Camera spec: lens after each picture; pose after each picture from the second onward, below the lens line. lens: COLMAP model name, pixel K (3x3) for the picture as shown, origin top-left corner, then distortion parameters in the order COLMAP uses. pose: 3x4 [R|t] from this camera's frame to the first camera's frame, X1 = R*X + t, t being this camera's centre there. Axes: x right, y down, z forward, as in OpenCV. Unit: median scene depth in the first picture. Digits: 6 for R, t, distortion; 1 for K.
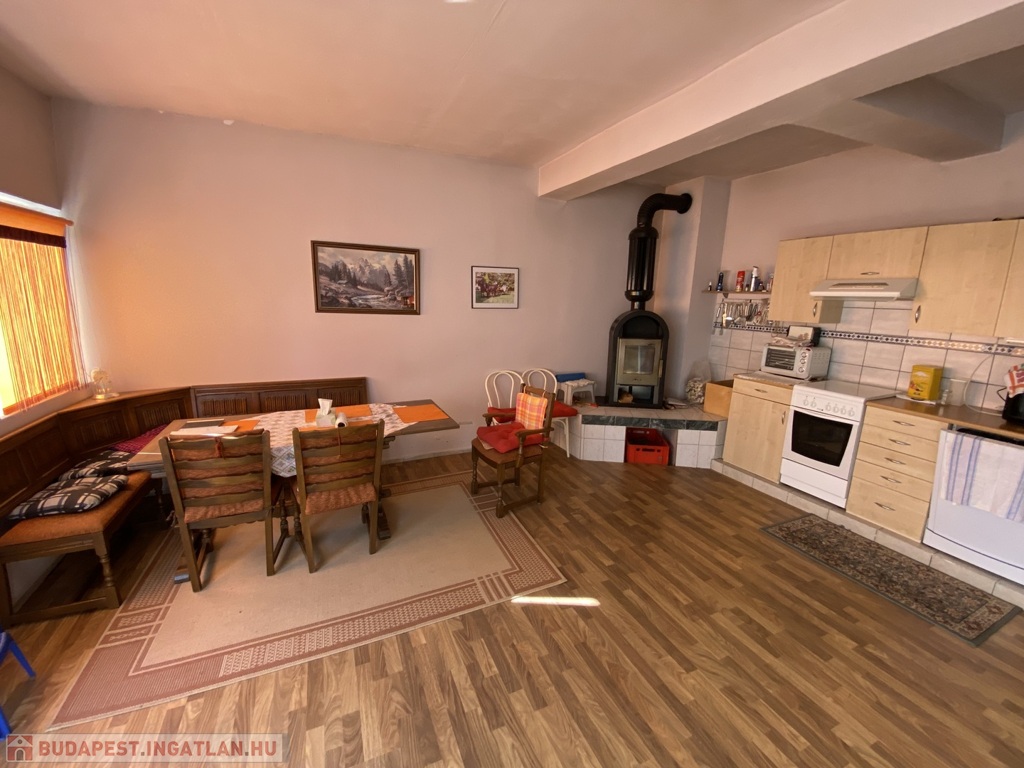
lens RADIAL K [[415.5, 0, 519.3], [0, 415.5, 382.0], [0, 0, 1]] dist [0.009796, -0.013683]
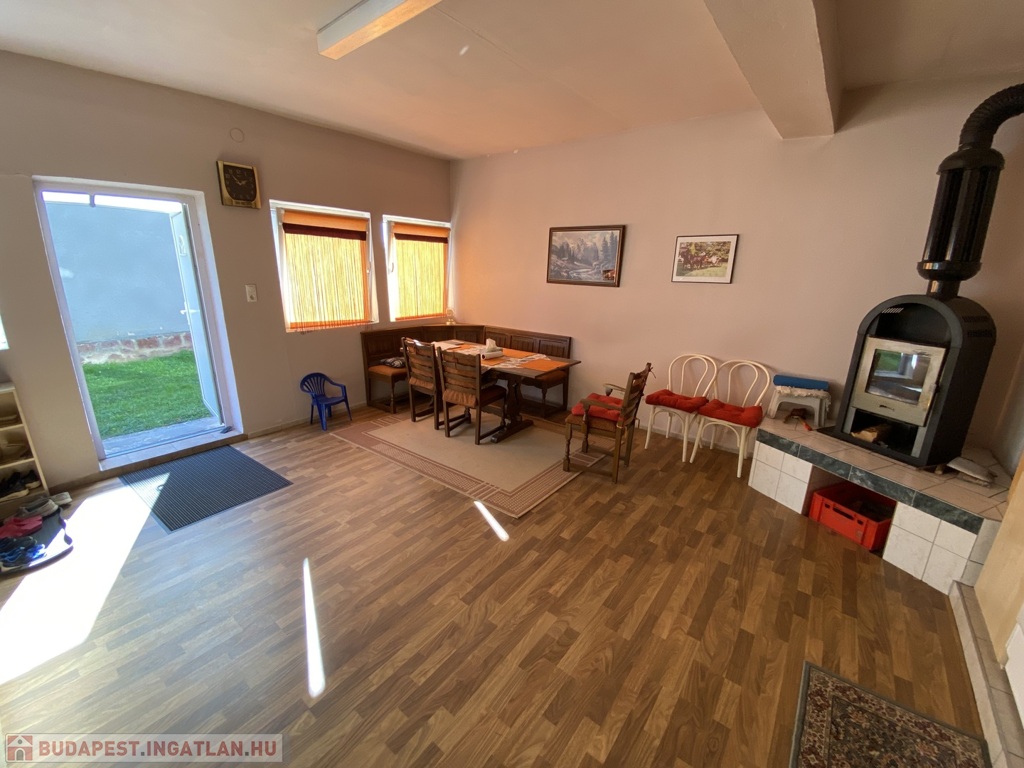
lens RADIAL K [[415.5, 0, 503.7], [0, 415.5, 384.6], [0, 0, 1]] dist [0.009796, -0.013683]
pose [[0.463477, 0.229867, -0.855775, 0.716798], [-0.194227, 0.968635, 0.154991, -0.031996], [0.864561, 0.094380, 0.493586, 0.274258]]
